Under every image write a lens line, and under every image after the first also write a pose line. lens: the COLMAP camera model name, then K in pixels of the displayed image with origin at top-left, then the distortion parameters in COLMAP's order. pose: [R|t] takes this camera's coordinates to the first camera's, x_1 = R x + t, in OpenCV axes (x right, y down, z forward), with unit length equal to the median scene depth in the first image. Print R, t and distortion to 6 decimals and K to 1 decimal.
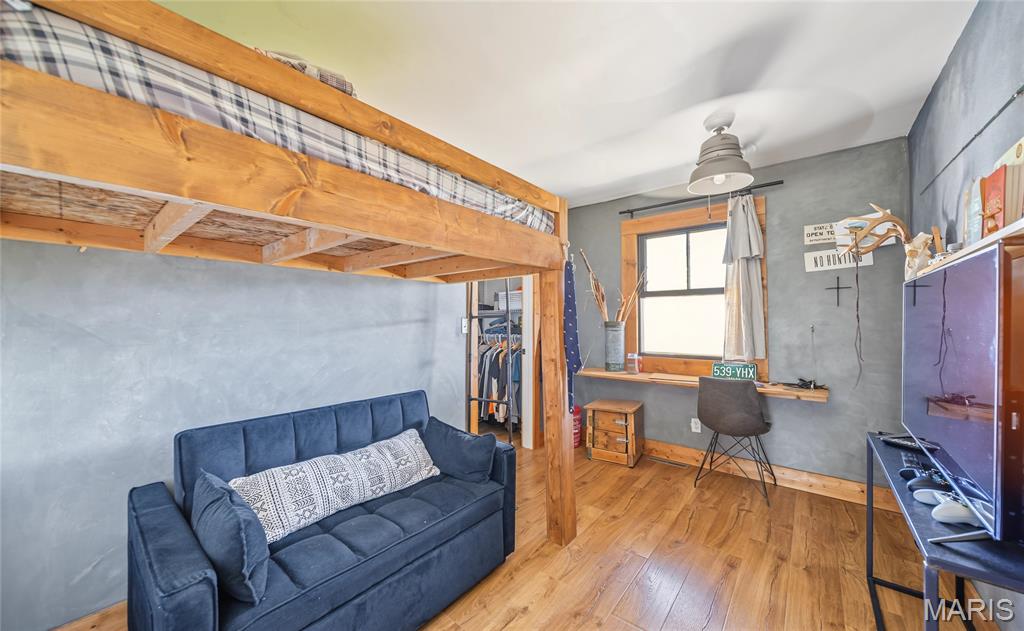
lens RADIAL K [[370.6, 0, 515.1], [0, 370.6, 299.7], [0, 0, 1]] dist [-0.001659, -0.000602]
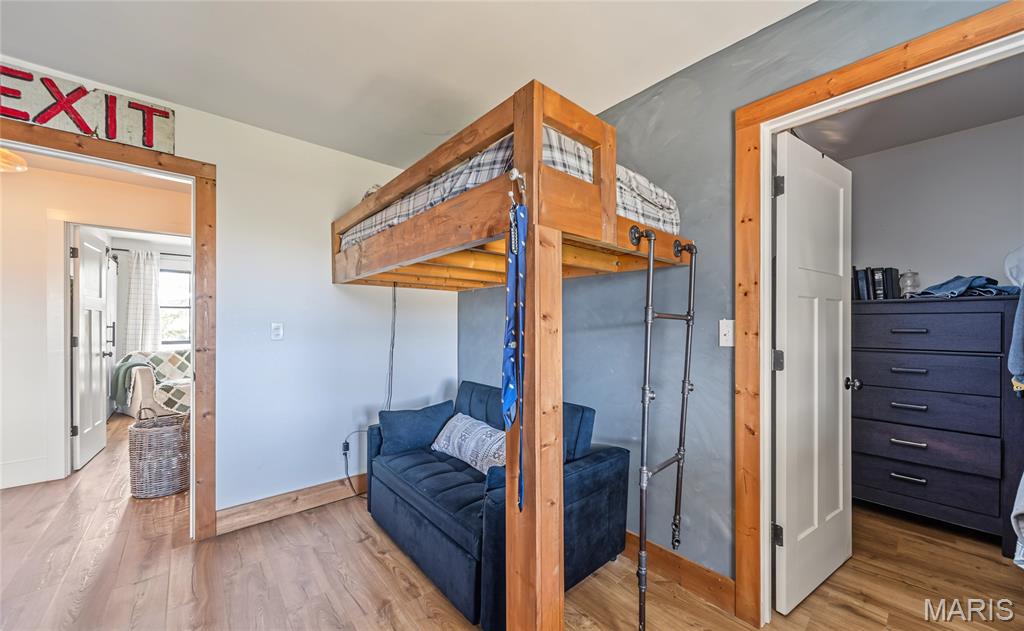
lens RADIAL K [[365.4, 0, 512.0], [0, 365.4, 315.5], [0, 0, 1]] dist [-0.001348, -0.000455]
pose [[-0.165337, -0.019715, -0.986040, 0.716783], [0.052619, 0.998200, -0.028781, 0.065523], [0.984832, -0.056643, -0.164002, 1.203945]]
